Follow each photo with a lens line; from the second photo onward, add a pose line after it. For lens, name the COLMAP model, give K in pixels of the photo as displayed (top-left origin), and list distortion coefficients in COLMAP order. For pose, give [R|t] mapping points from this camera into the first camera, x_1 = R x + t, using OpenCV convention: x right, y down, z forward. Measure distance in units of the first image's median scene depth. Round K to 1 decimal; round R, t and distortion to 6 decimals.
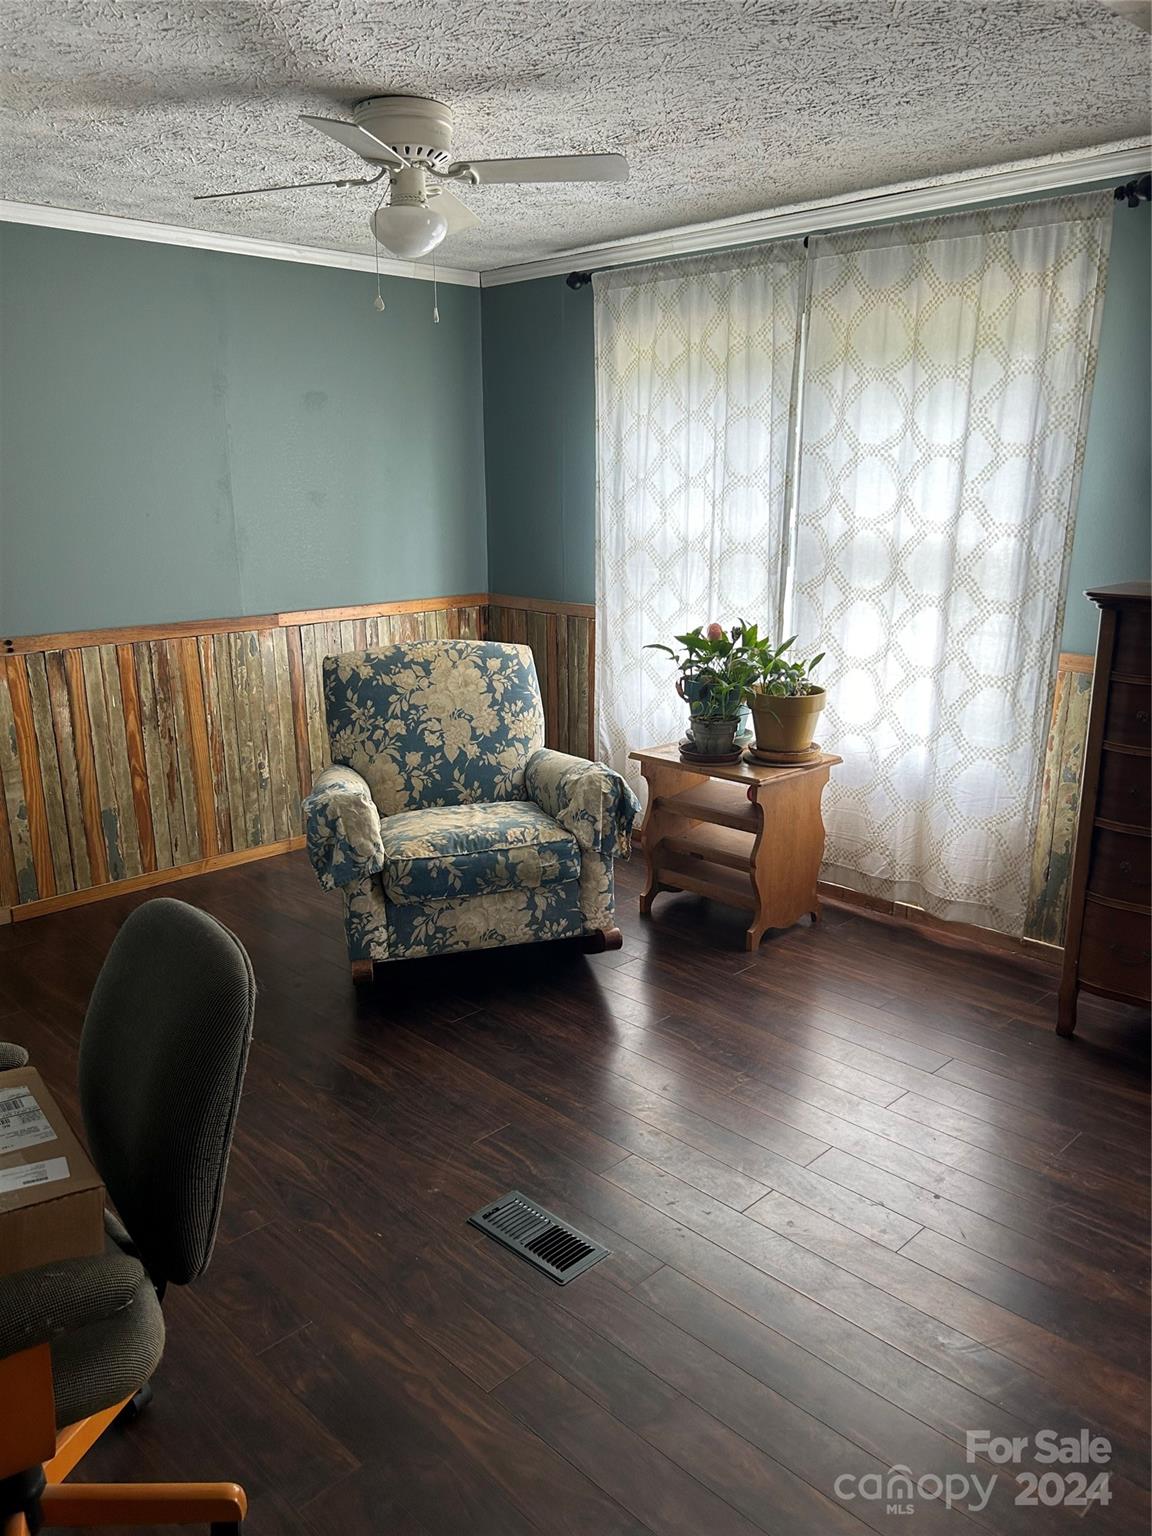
lens RADIAL K [[1175.3, 0, 567.7], [0, 1175.3, 784.7], [0, 0, 1]] dist [0.055626, -0.058246]
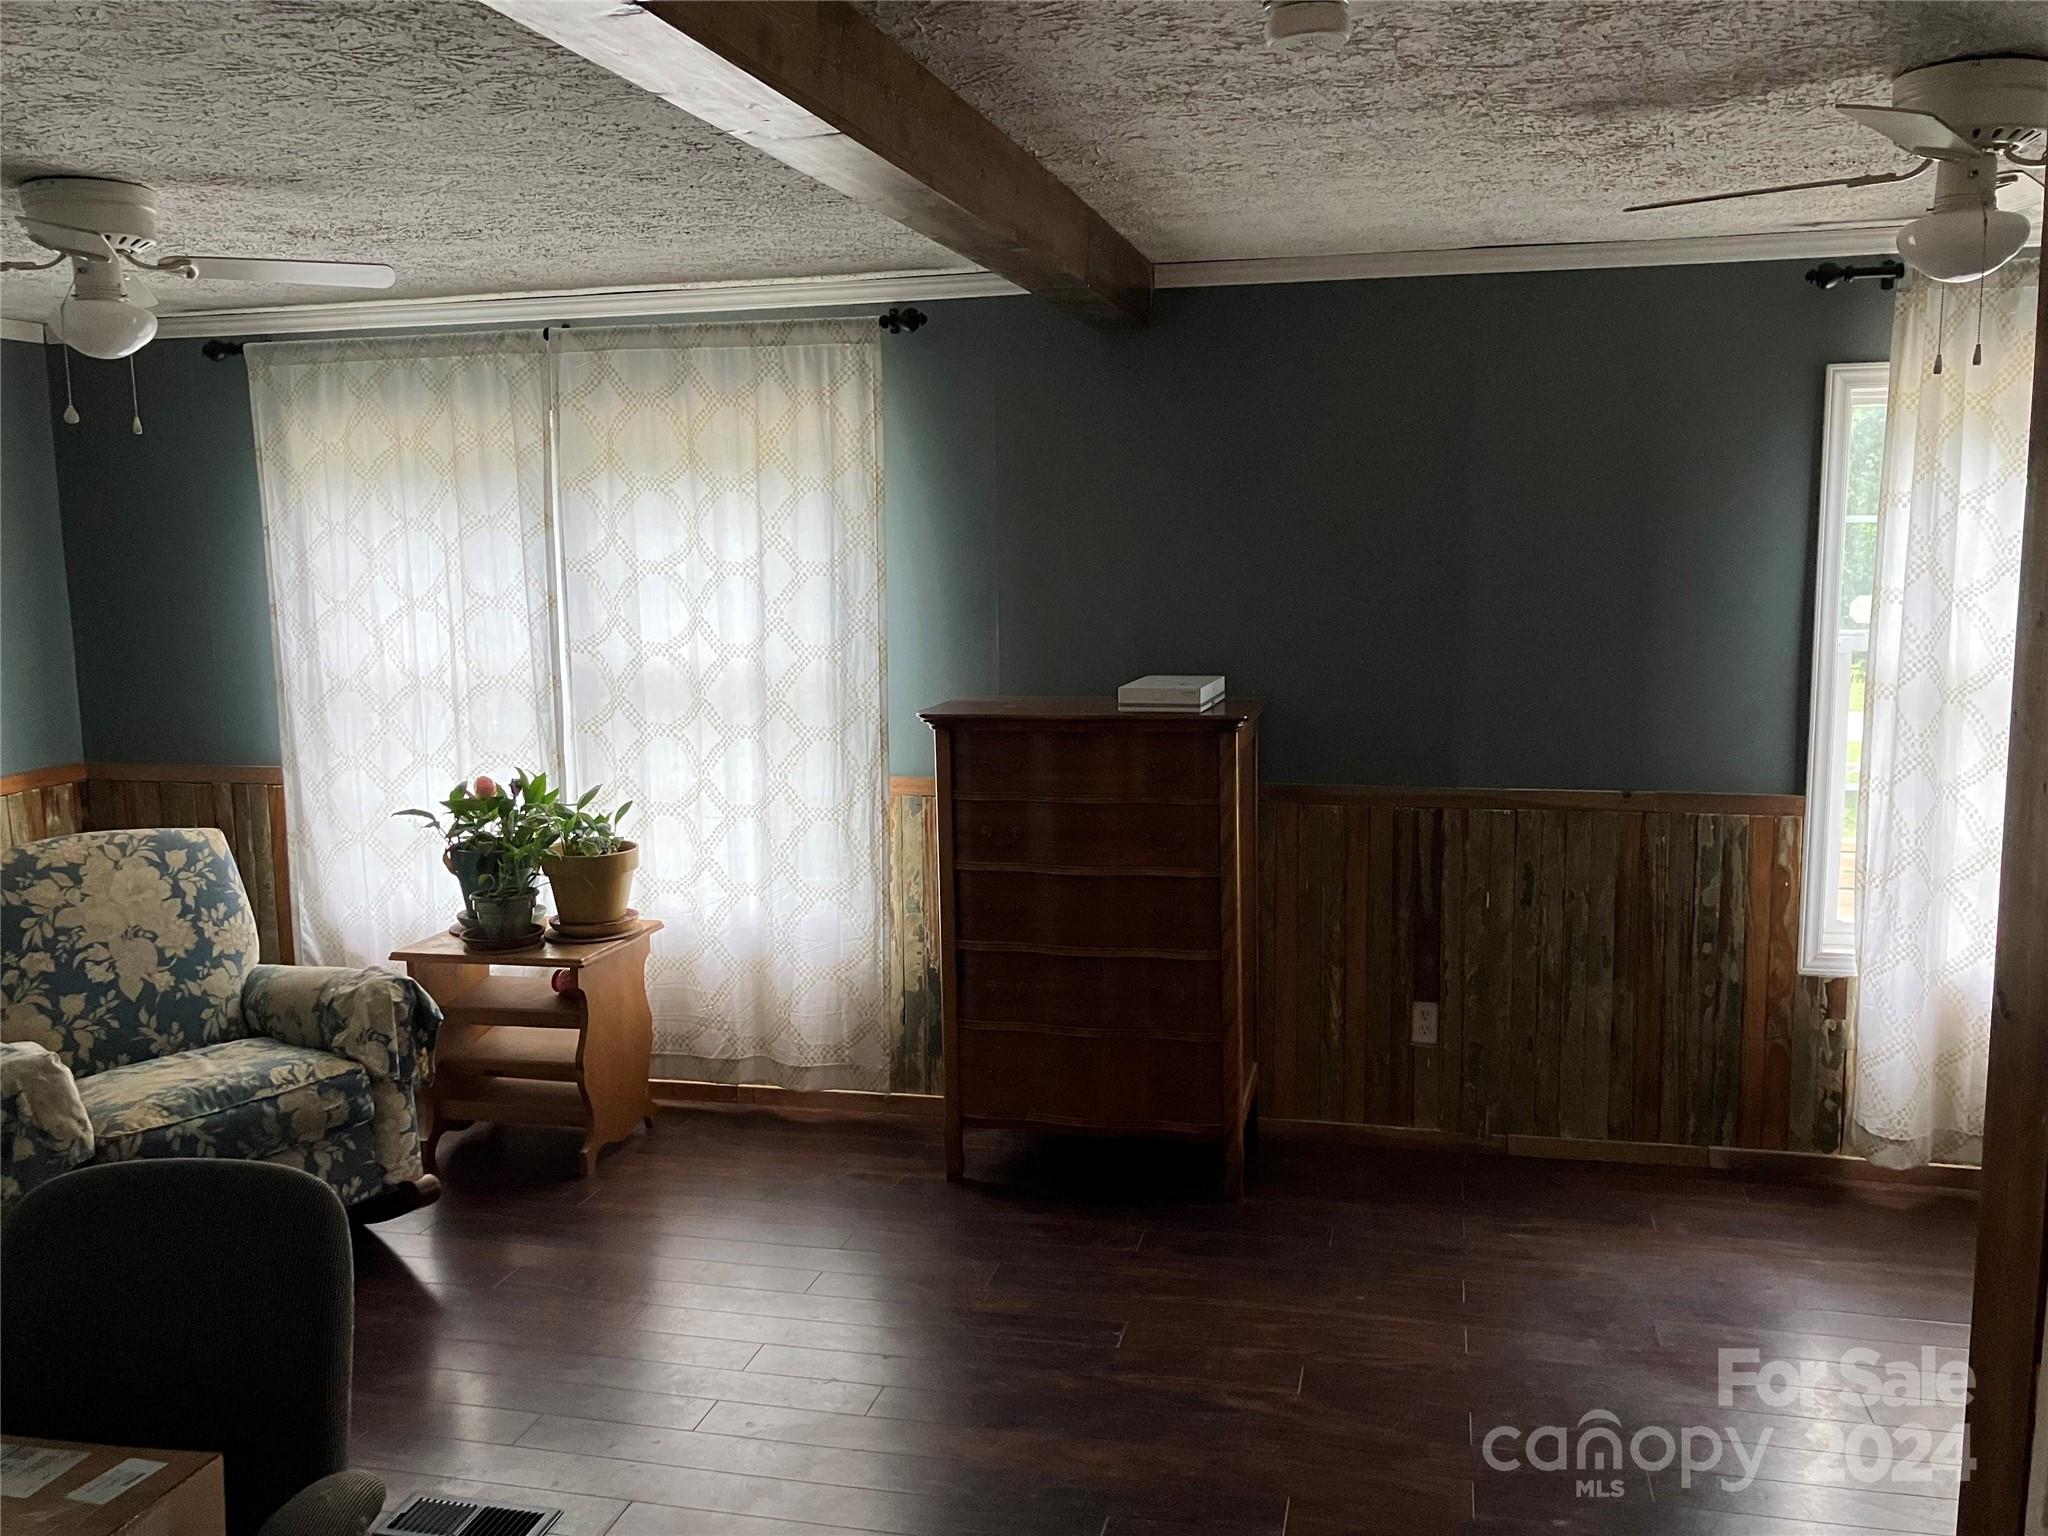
lens RADIAL K [[1709.3, 0, 1022.5], [0, 1709.3, 771.1], [0, 0, 1]] dist [0.024985, -0.018293]
pose [[0.853755, -0.085777, 0.513560, -0.172999], [0.149690, 0.985132, -0.084307, 0.013104], [-0.498693, 0.148853, 0.853902, -0.193083]]
